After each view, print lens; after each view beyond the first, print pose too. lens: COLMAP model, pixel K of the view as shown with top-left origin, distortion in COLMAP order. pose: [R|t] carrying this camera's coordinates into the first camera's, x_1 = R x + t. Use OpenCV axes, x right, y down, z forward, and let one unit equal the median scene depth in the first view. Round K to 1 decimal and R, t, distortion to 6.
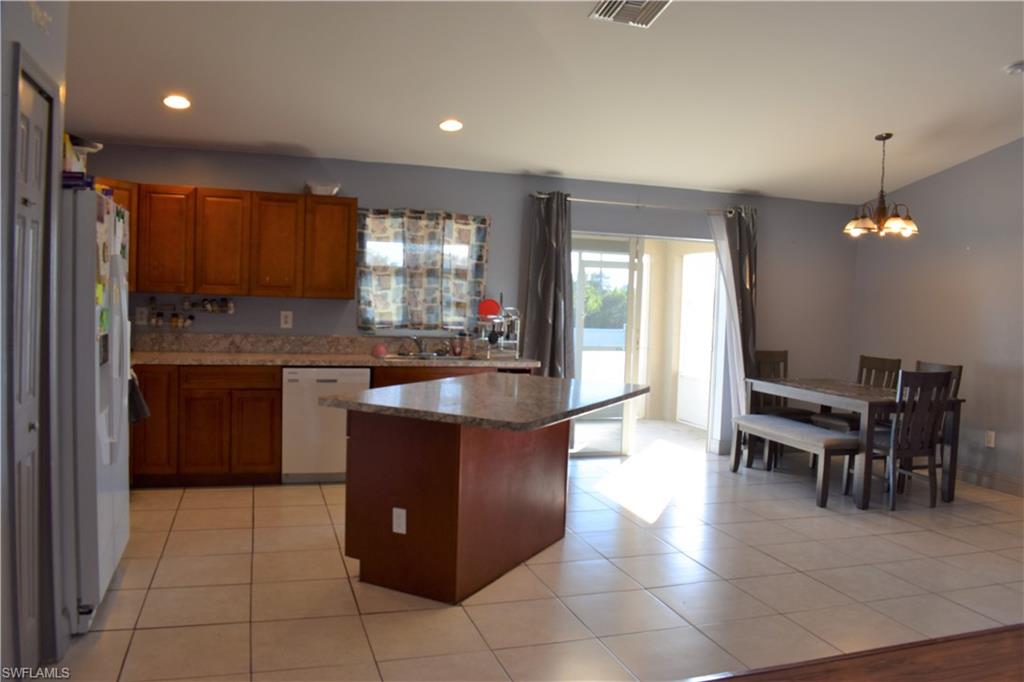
lens RADIAL K [[806.8, 0, 508.1], [0, 806.8, 332.6], [0, 0, 1]] dist [-0.004808, -0.003843]
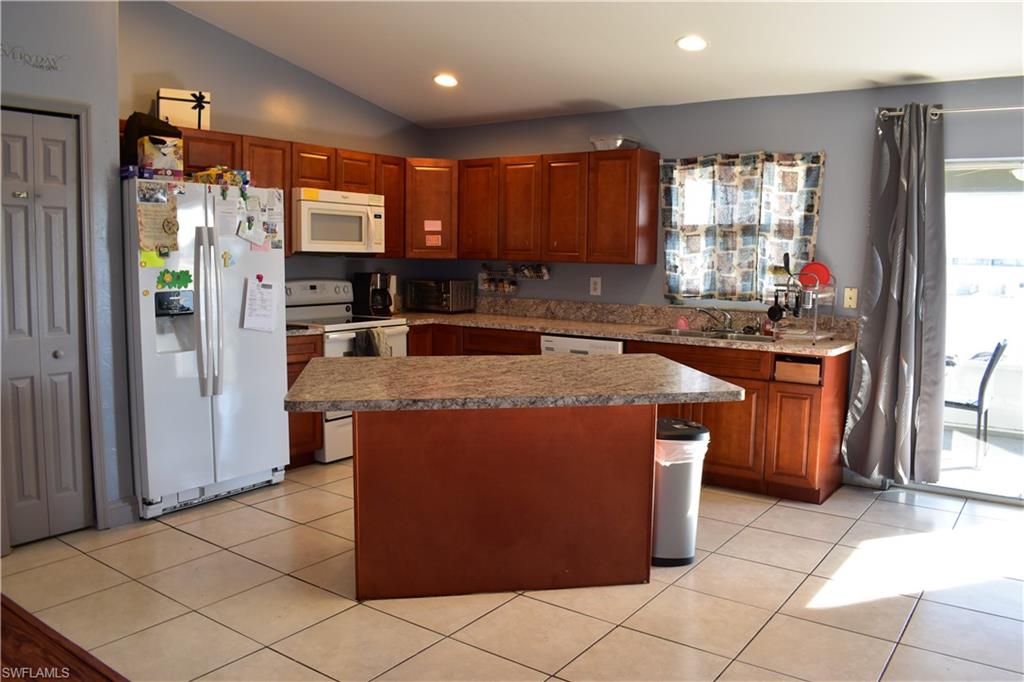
lens RADIAL K [[806.8, 0, 508.1], [0, 806.8, 332.6], [0, 0, 1]] dist [-0.004808, -0.003843]
pose [[0.645238, 0.053876, -0.762080, 0.376306], [-0.029513, 0.998524, 0.045604, -0.001856], [0.763412, -0.006935, 0.645875, 0.298811]]
